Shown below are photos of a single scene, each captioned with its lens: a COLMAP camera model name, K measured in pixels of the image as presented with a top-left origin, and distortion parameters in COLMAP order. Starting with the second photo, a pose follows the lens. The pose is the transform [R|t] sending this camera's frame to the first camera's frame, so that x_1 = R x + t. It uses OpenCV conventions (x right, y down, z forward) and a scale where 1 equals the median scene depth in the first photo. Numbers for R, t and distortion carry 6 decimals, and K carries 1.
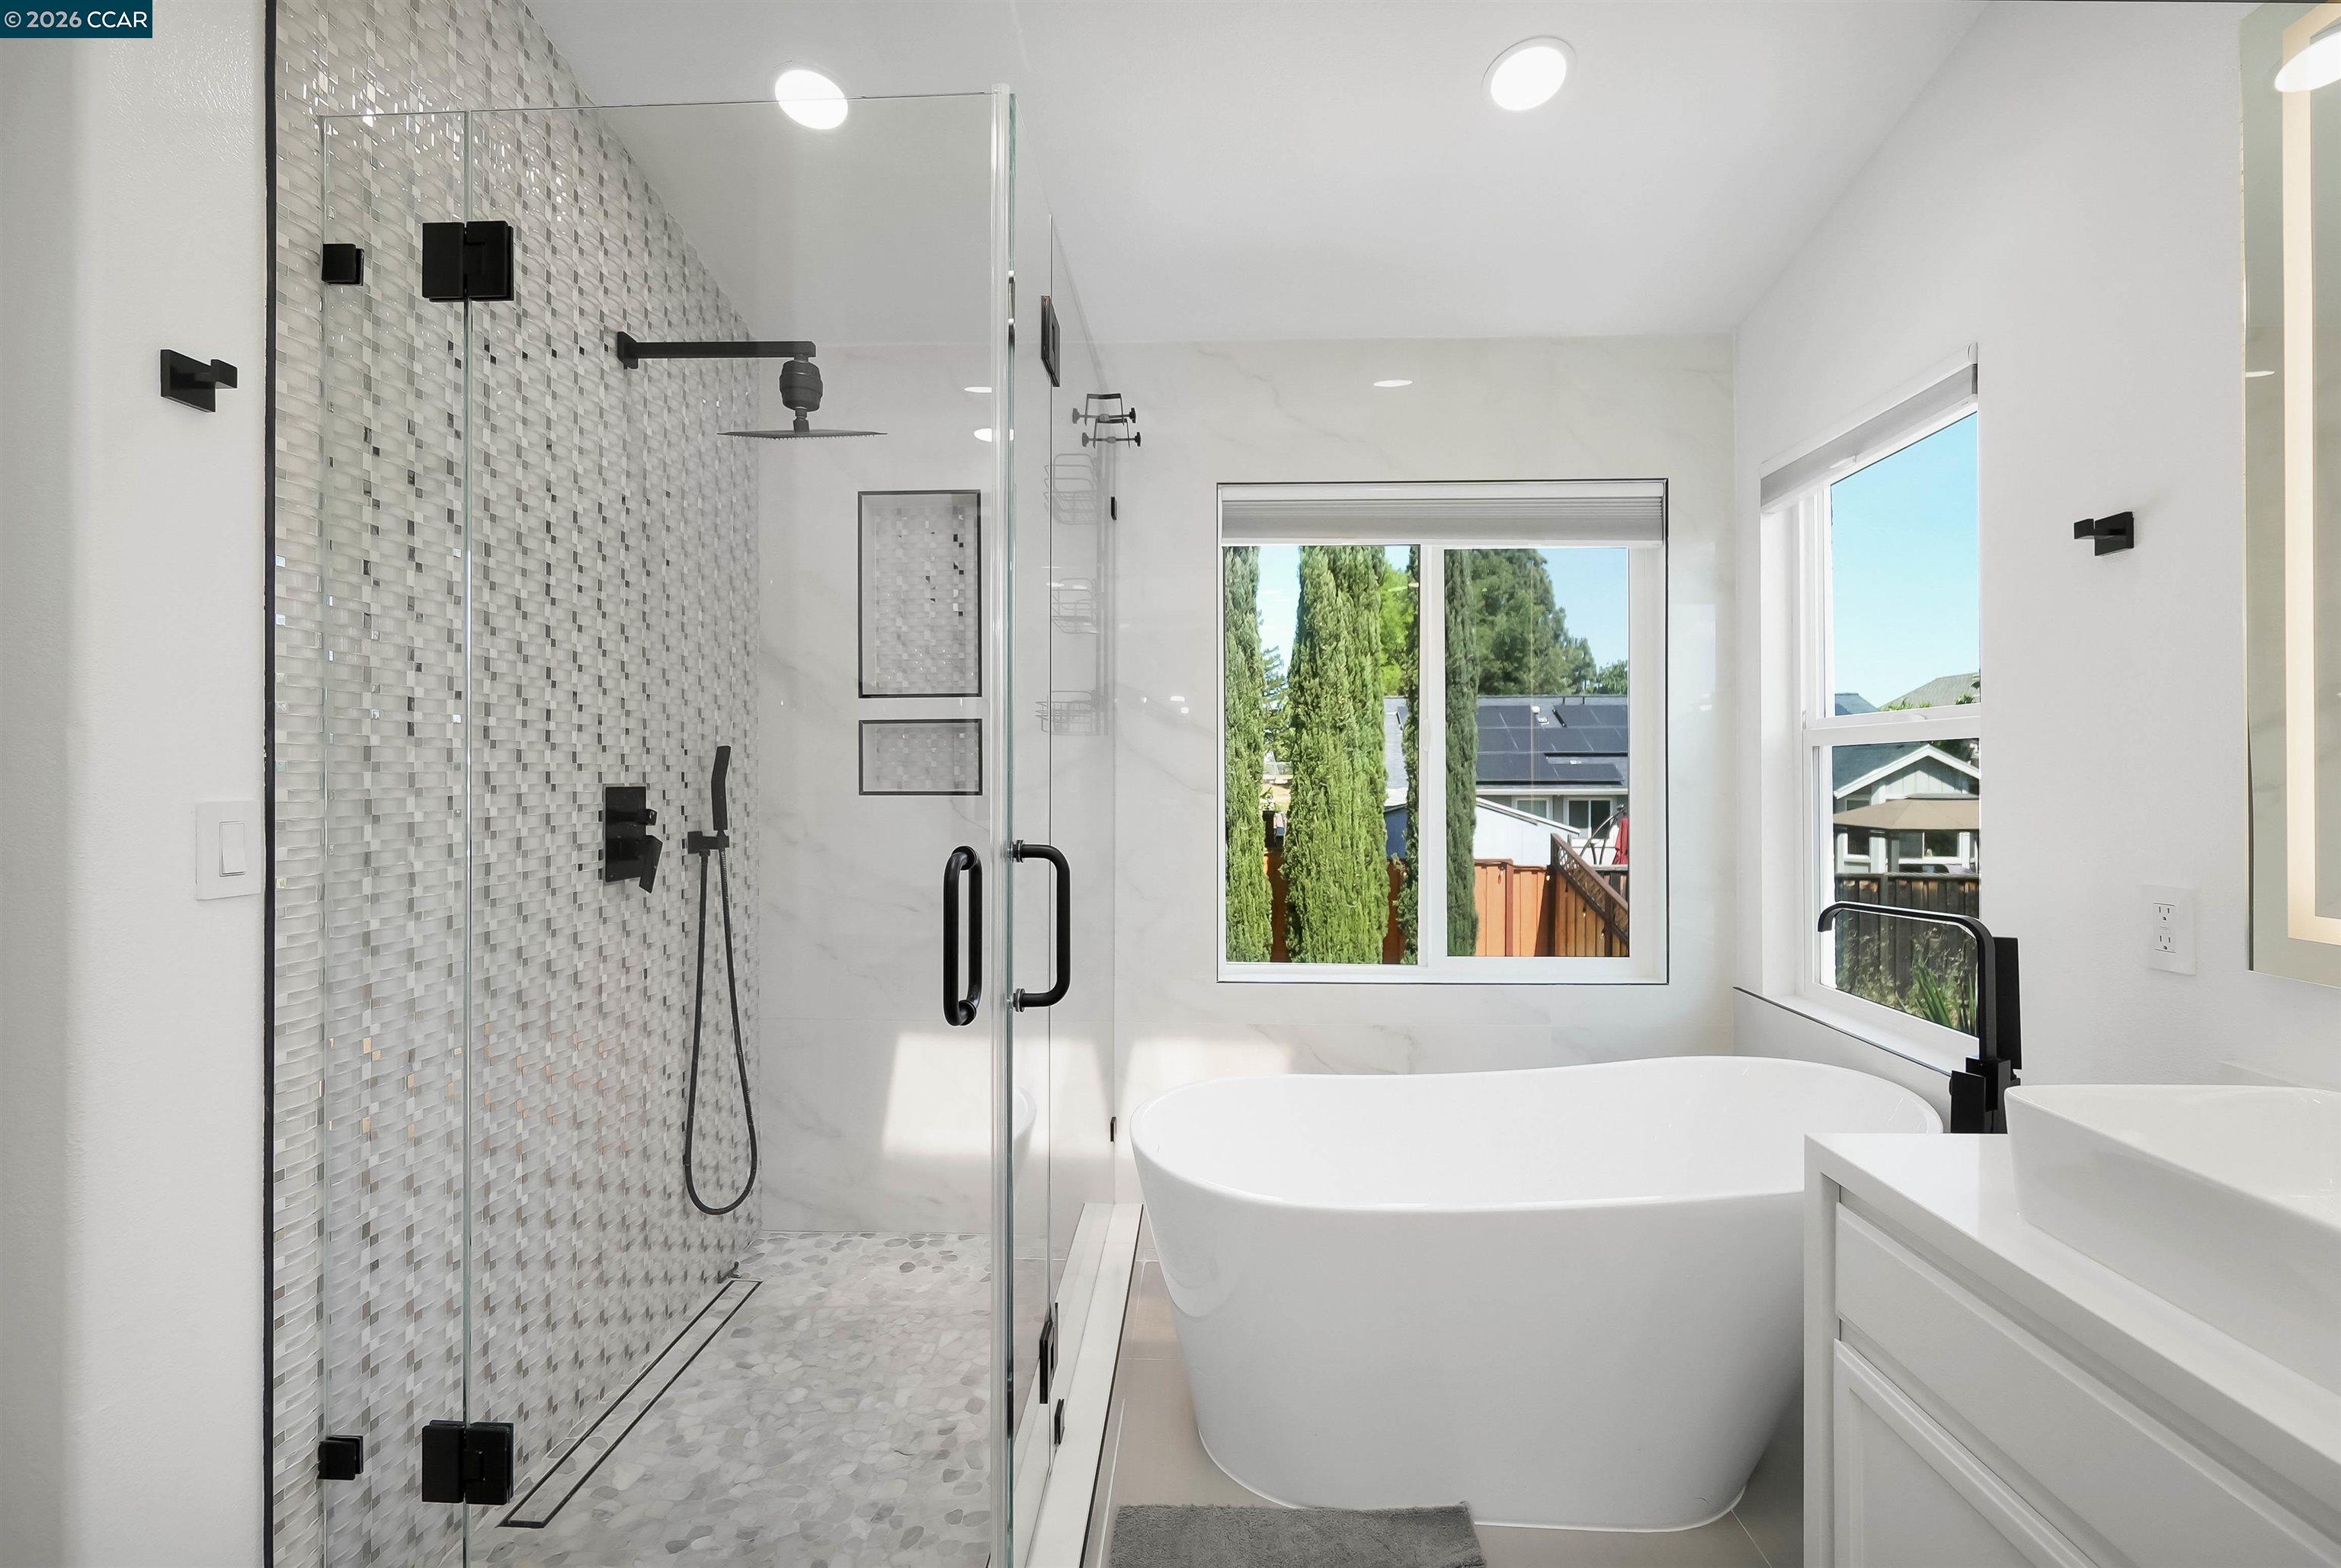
lens RADIAL K [[1024.6, 0, 1176.1], [0, 1024.6, 786.8], [0, 0, 1]] dist [-0.005122, 0.000473]
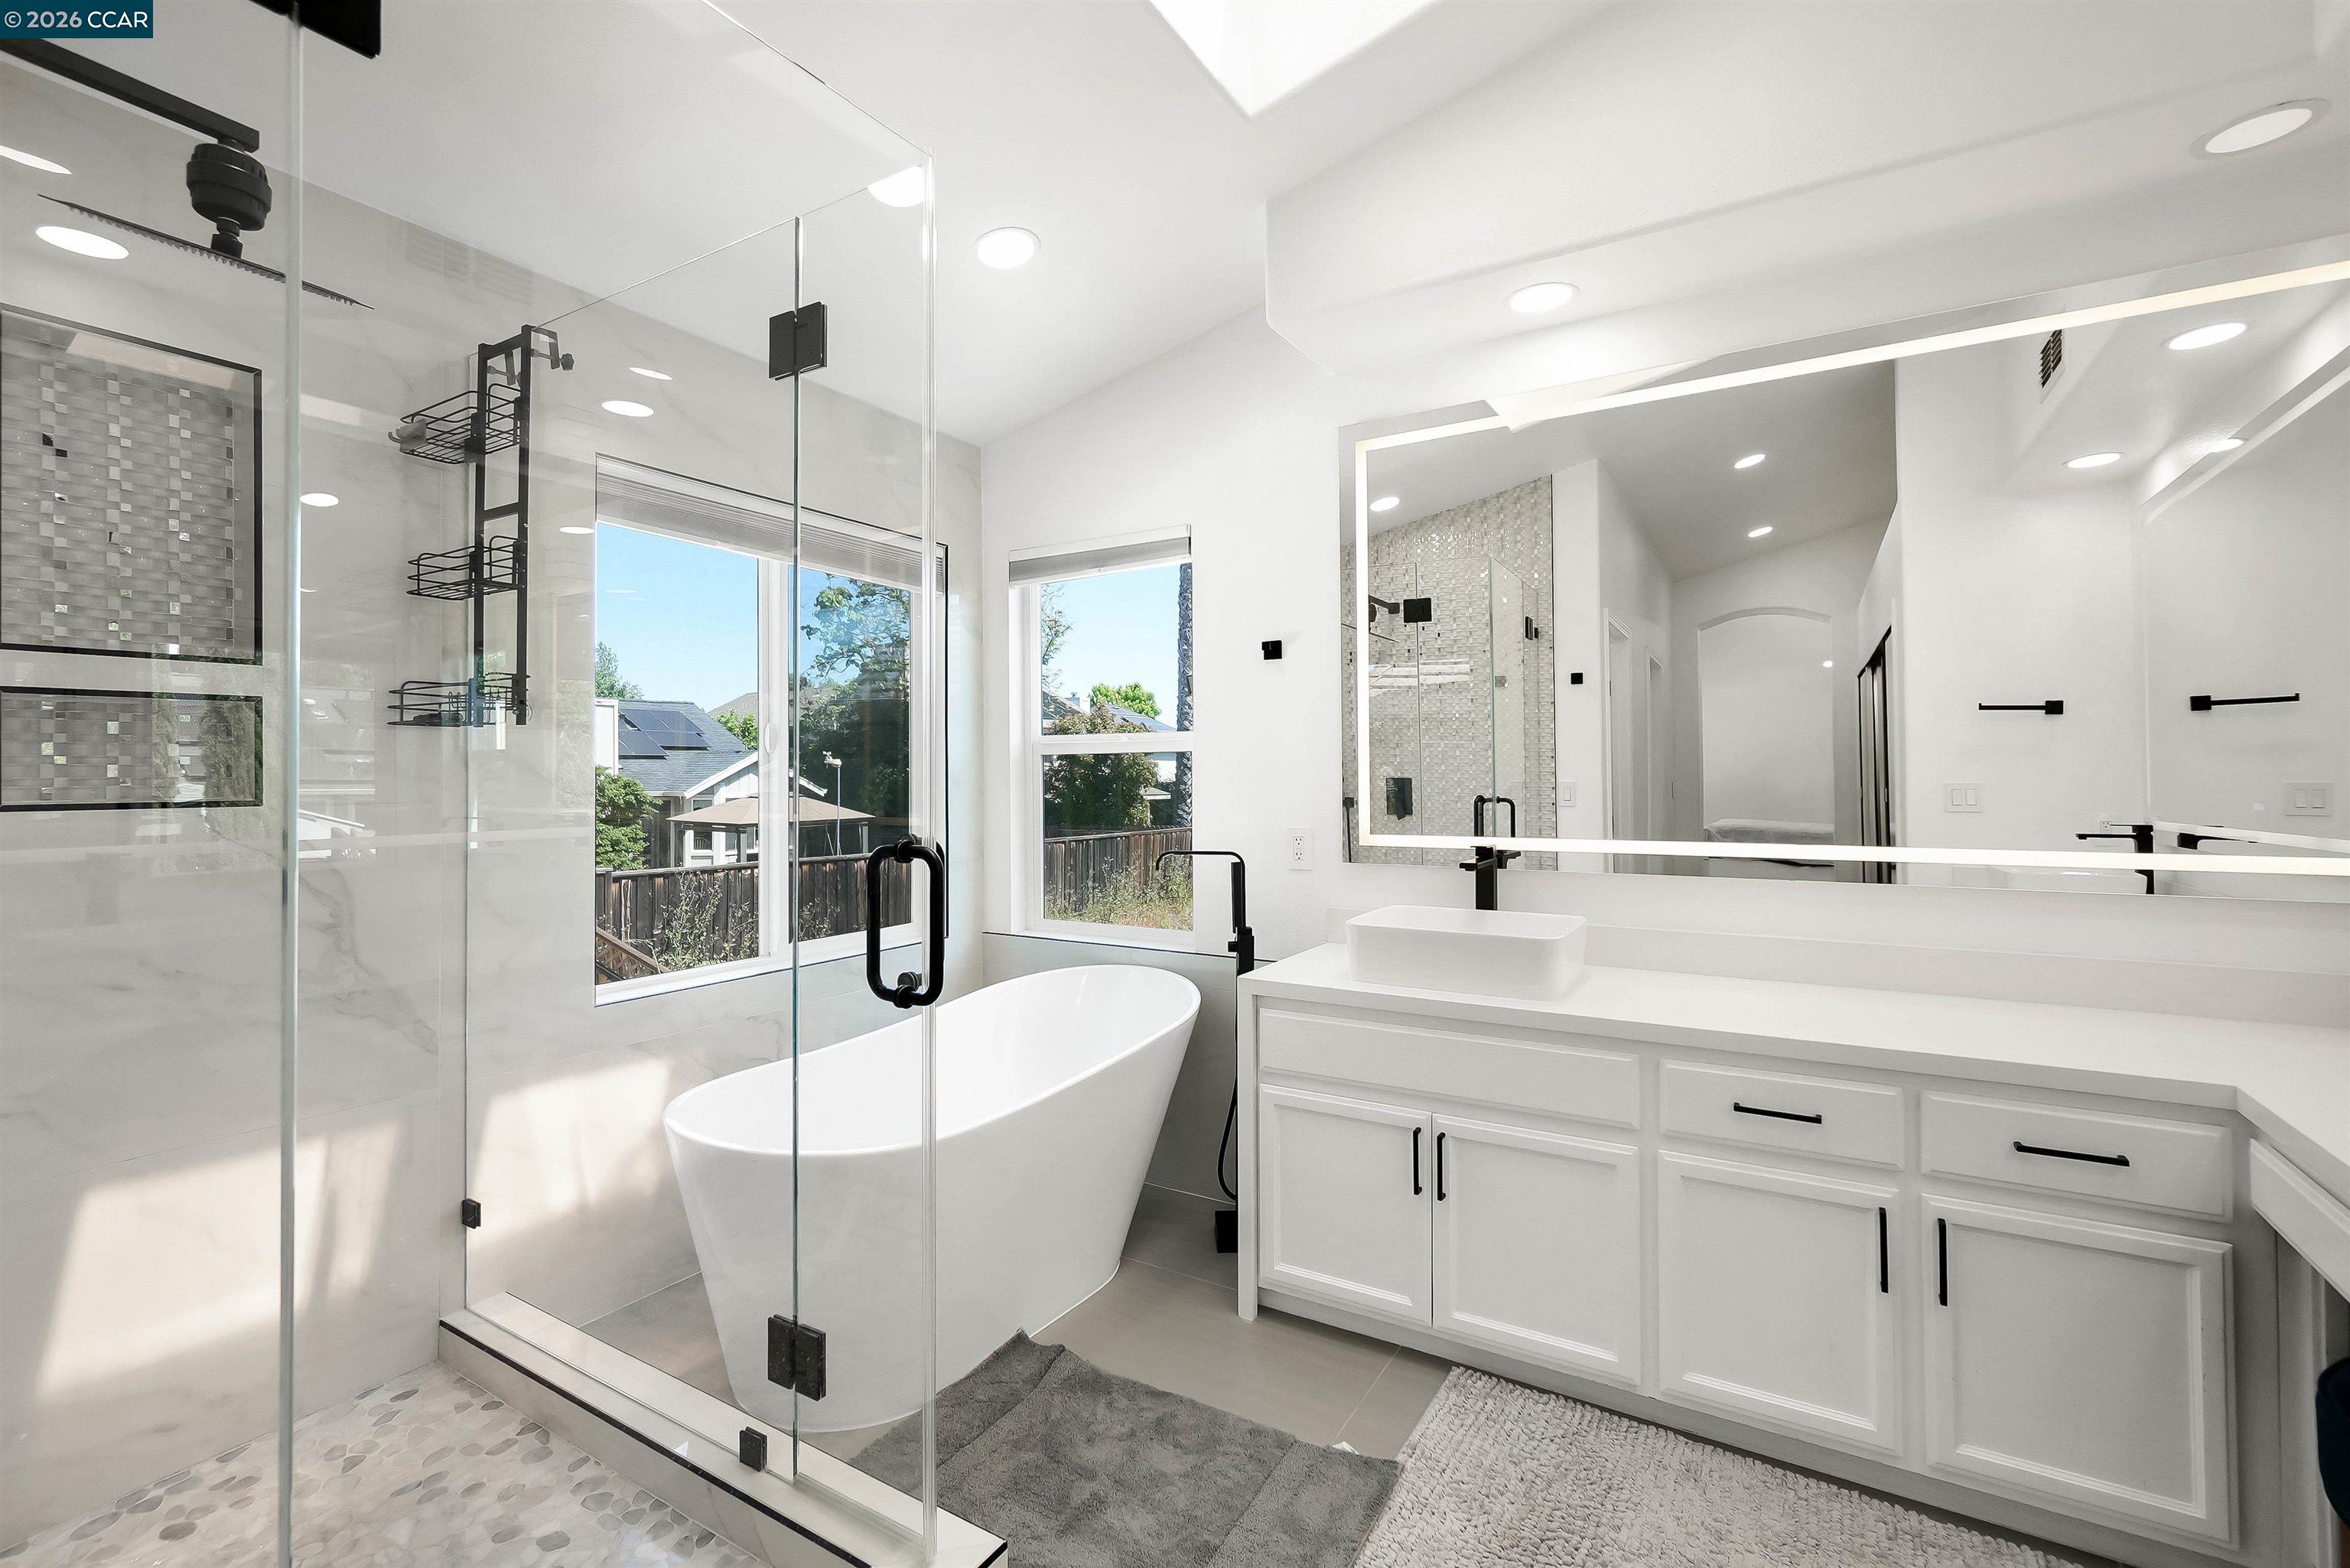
lens RADIAL K [[1028.6, 0, 1180.7], [0, 1028.6, 786.8], [0, 0, 1]] dist [-0.005122, 0.000473]
pose [[0.481560, -0.011859, 0.876333, -0.497821], [0.014207, 0.999883, 0.005724, 0.000014], [-0.876298, 0.009693, 0.481672, 0.114807]]
